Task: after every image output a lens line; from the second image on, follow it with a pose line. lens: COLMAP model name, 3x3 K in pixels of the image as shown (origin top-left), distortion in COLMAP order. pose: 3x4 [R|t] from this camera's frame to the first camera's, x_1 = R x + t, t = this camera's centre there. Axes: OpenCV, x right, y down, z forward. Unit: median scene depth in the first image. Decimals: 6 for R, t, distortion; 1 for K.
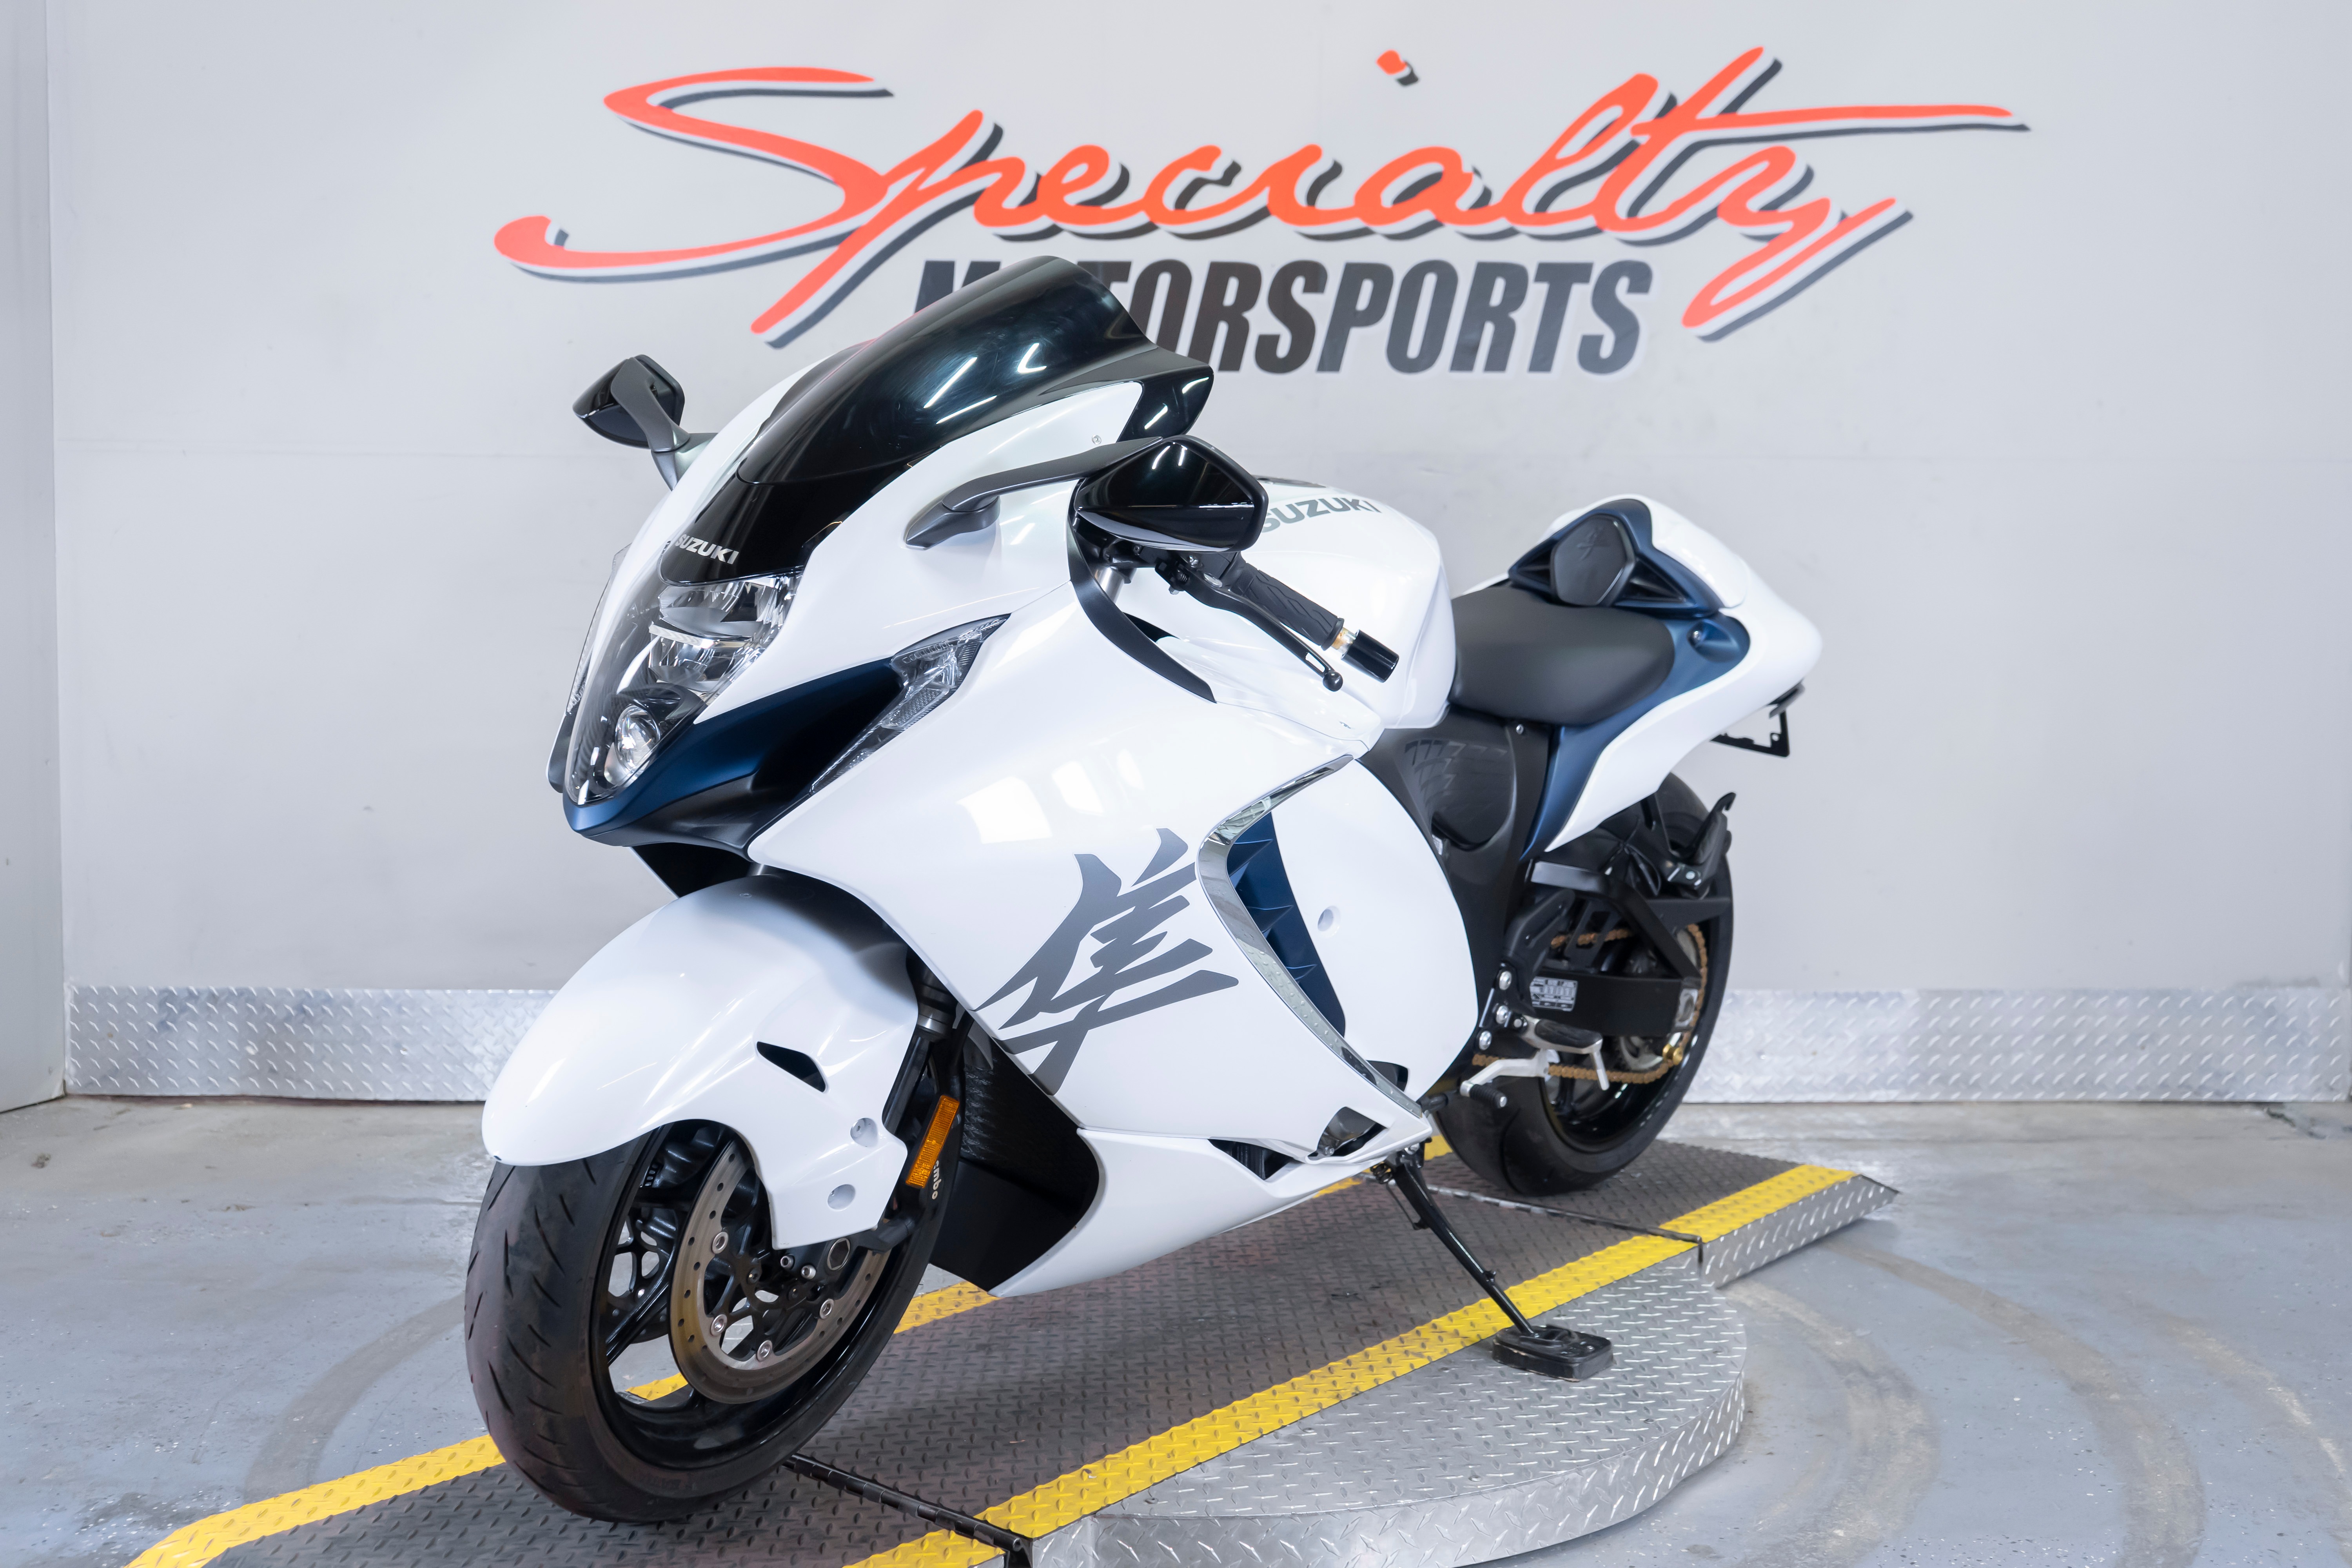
lens RADIAL K [[2331.8, 0, 1181.7], [0, 2331.8, 758.8], [0, 0, 1]] dist [0.010485, 0.000000]
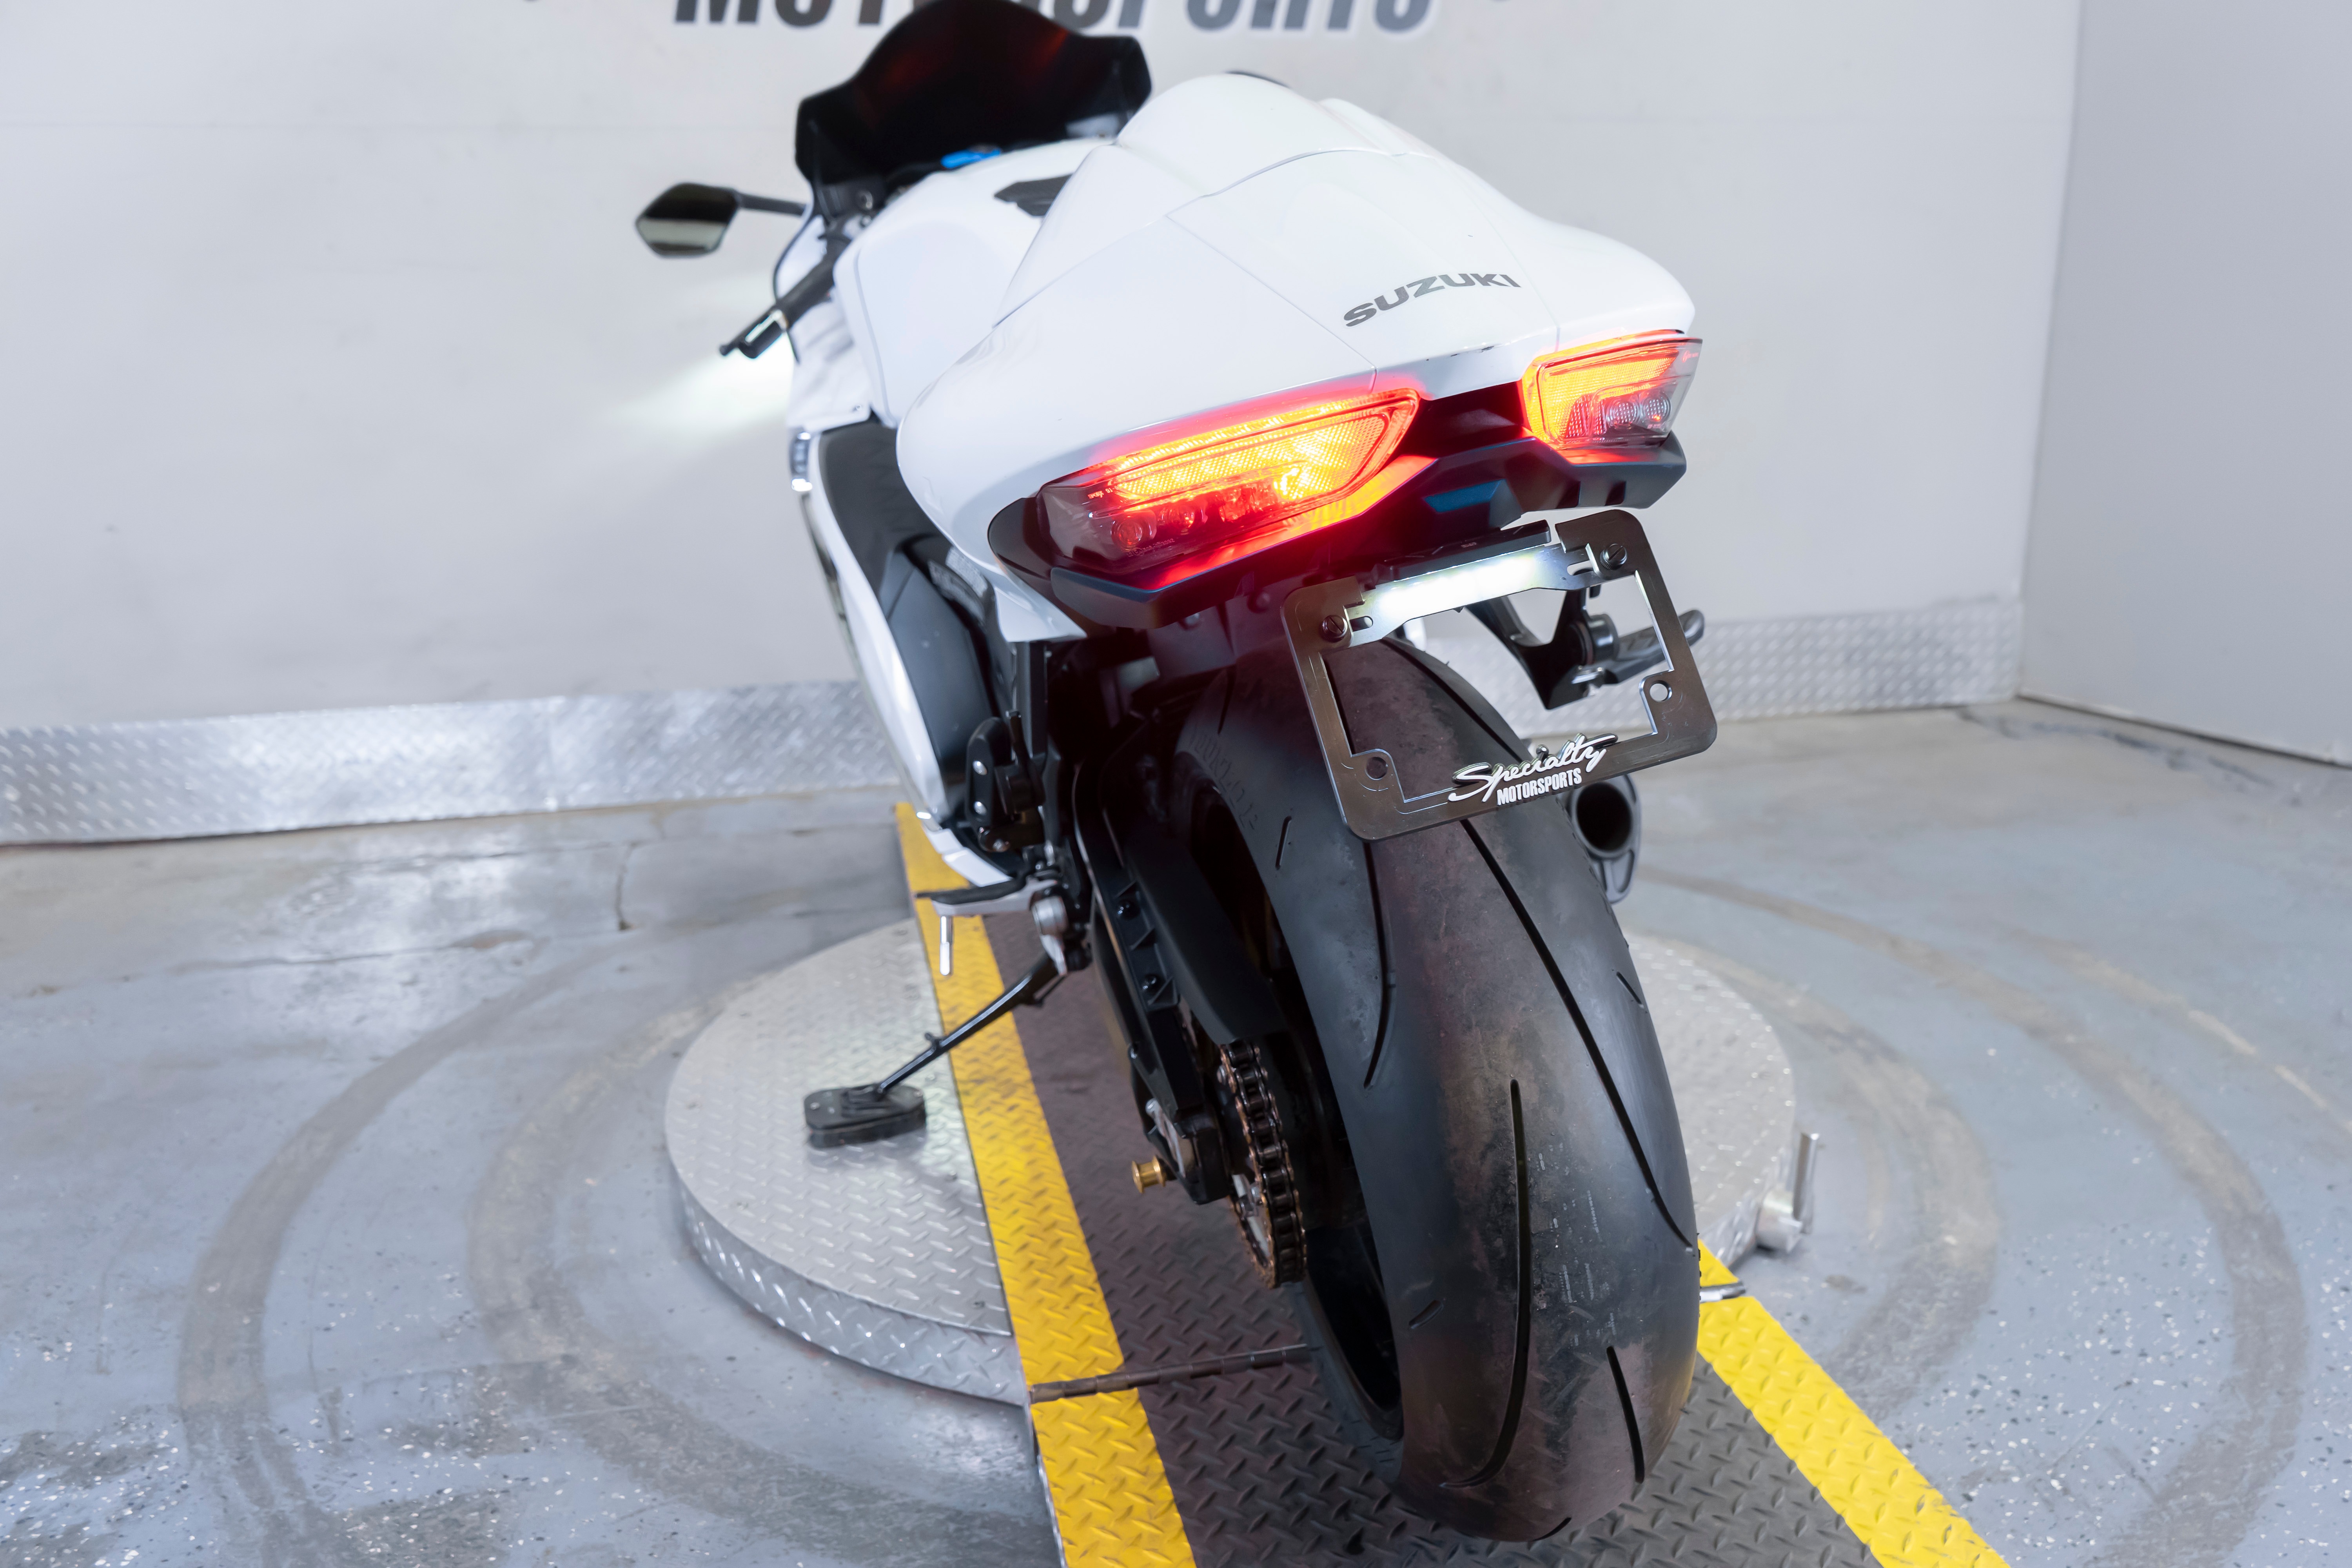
lens RADIAL K [[1905.9, 0, 1209.1], [0, 1905.9, 791.6], [0, 0, 1]] dist [-0.011335, 0.014435]
pose [[0.974772, -0.078572, 0.208918, -0.094719], [0.034820, 0.978063, 0.205376, -0.016734], [-0.220472, -0.192920, 0.956124, 0.176904]]
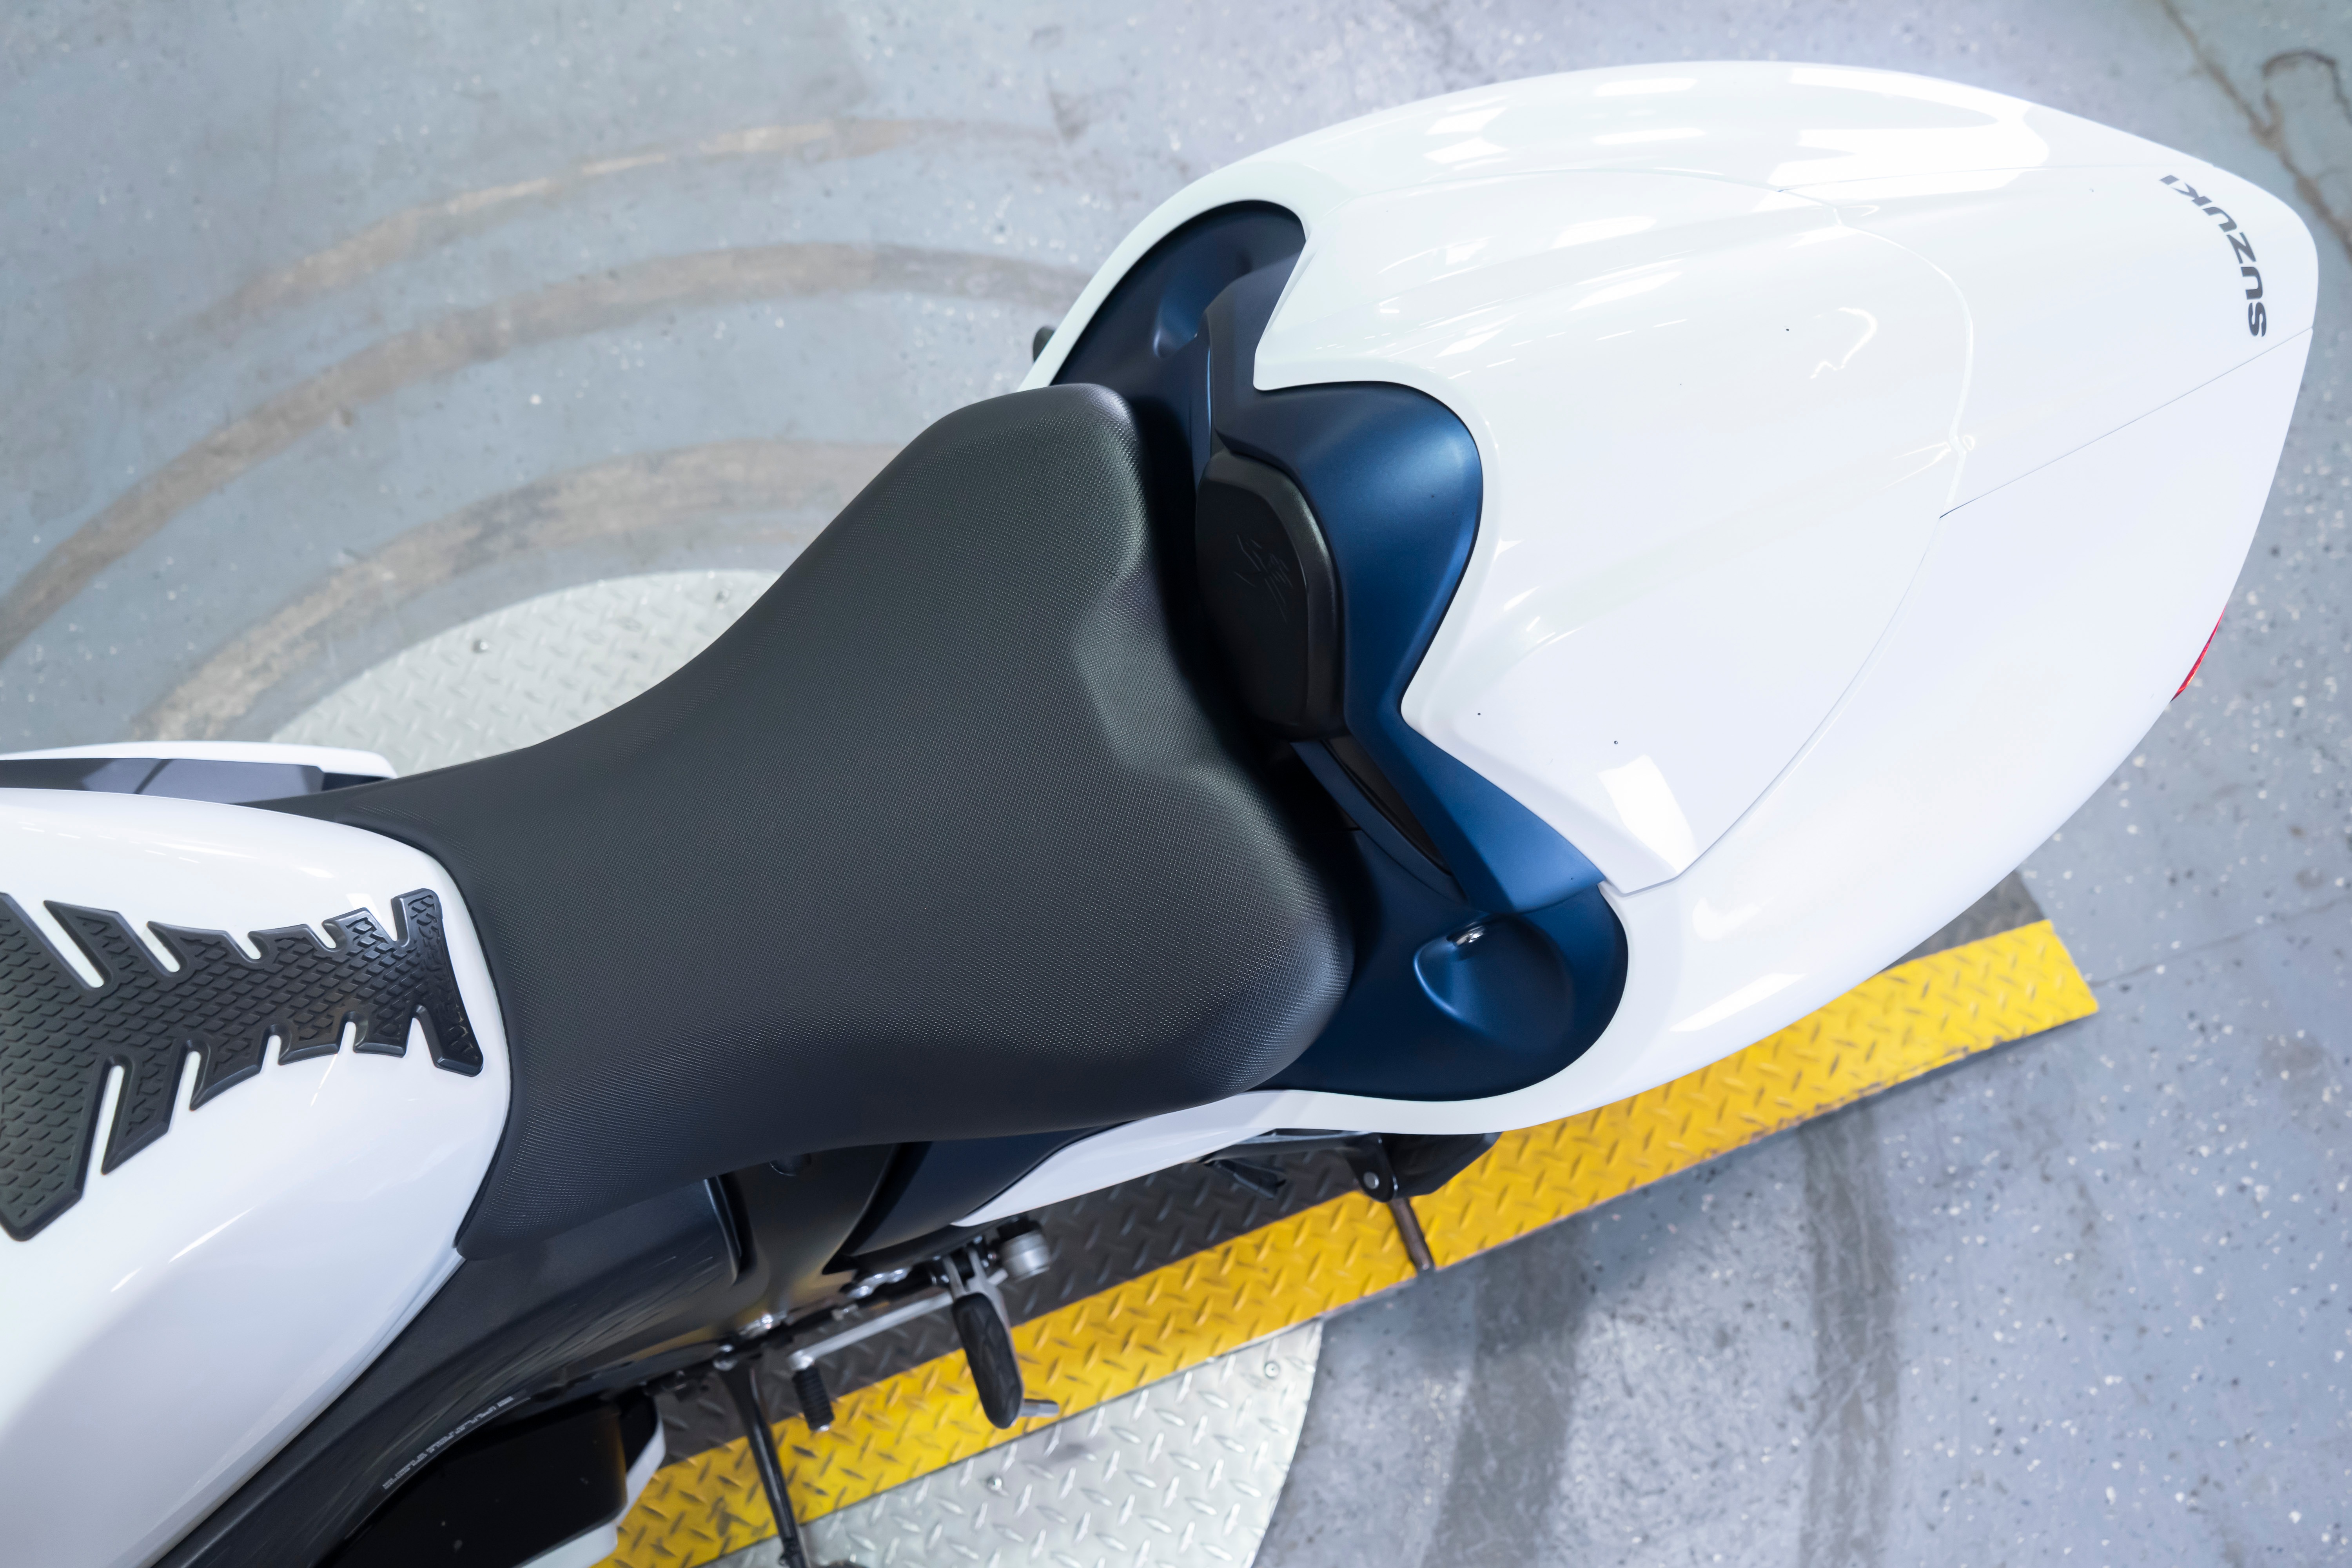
lens RADIAL K [[1905.9, 0, 1165.2], [0, 1905.9, 795.0], [0, 0, 1]] dist [-0.011335, 0.014435]
pose [[-0.361761, -0.844866, 0.394121, -0.110307], [0.163698, 0.358619, 0.919019, -0.210226], [-0.917786, 0.396982, 0.008569, 0.509242]]
